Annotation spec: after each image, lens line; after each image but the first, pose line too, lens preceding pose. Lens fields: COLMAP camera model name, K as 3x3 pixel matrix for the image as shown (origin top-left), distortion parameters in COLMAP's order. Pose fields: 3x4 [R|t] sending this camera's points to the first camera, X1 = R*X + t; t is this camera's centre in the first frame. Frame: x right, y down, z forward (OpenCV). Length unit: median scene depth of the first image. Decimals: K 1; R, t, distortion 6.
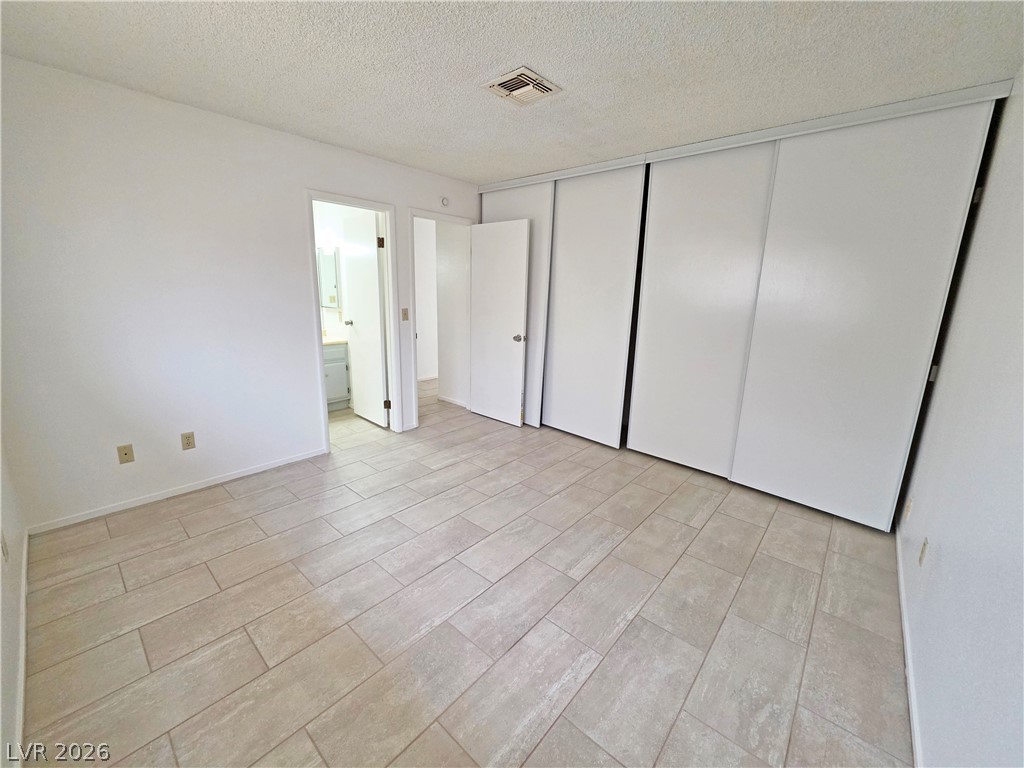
lens RADIAL K [[410.6, 0, 511.2], [0, 410.6, 379.1], [0, 0, 1]] dist [-0.003268, 0.000788]
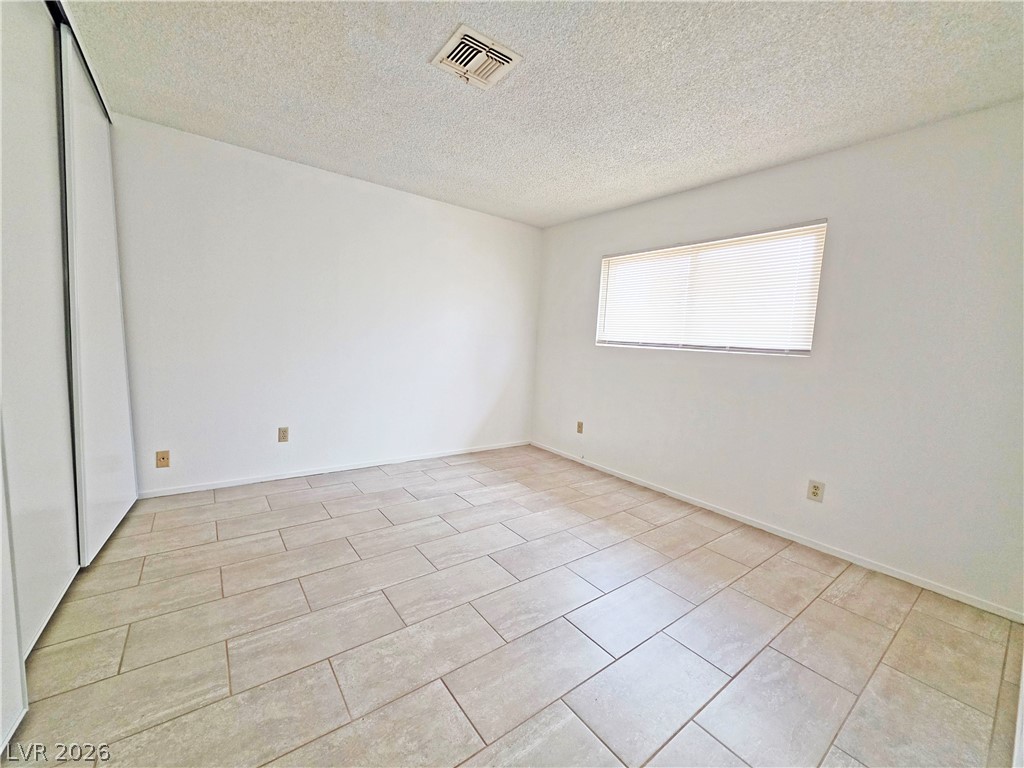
lens RADIAL K [[410.6, 0, 511.2], [0, 410.6, 379.1], [0, 0, 1]] dist [-0.003268, 0.000788]
pose [[-0.976544, -0.095560, 0.192951, -0.228448], [-0.032664, 0.951497, 0.305920, -0.282165], [-0.212826, 0.292442, -0.932300, 1.634839]]
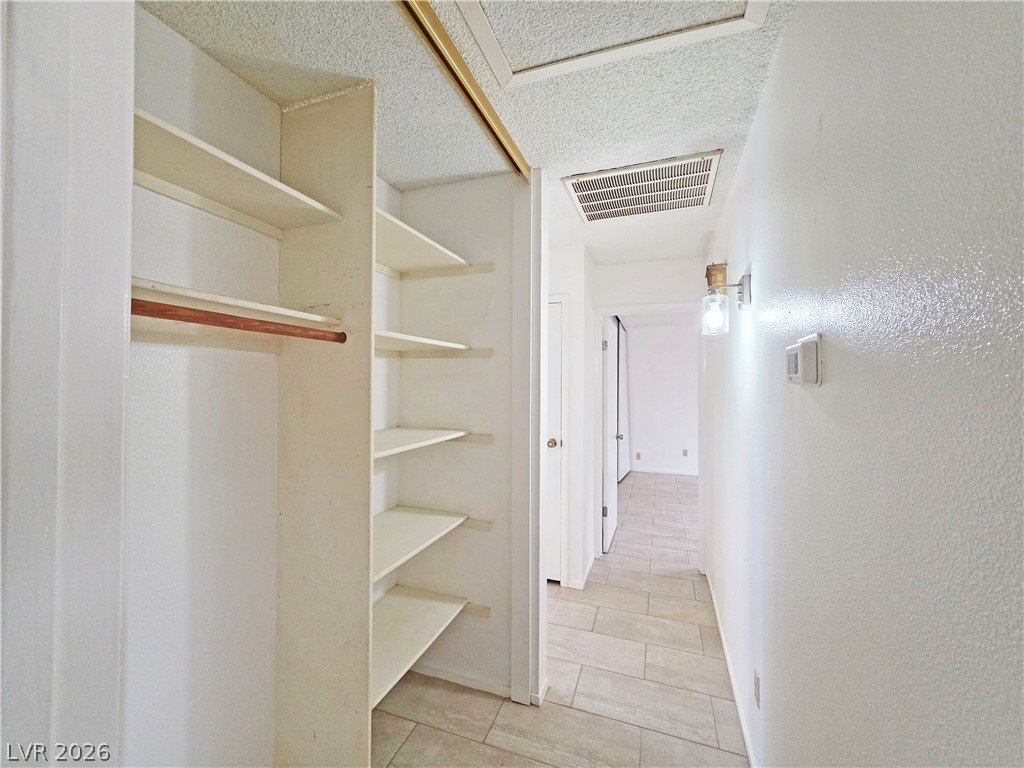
lens RADIAL K [[410.6, 0, 511.2], [0, 410.6, 379.1], [0, 0, 1]] dist [-0.003268, 0.000788]
pose [[-0.364615, -0.014071, 0.931052, -1.335450], [0.188063, 0.978168, 0.088432, -0.609898], [-0.911969, 0.207340, -0.354009, 2.492802]]
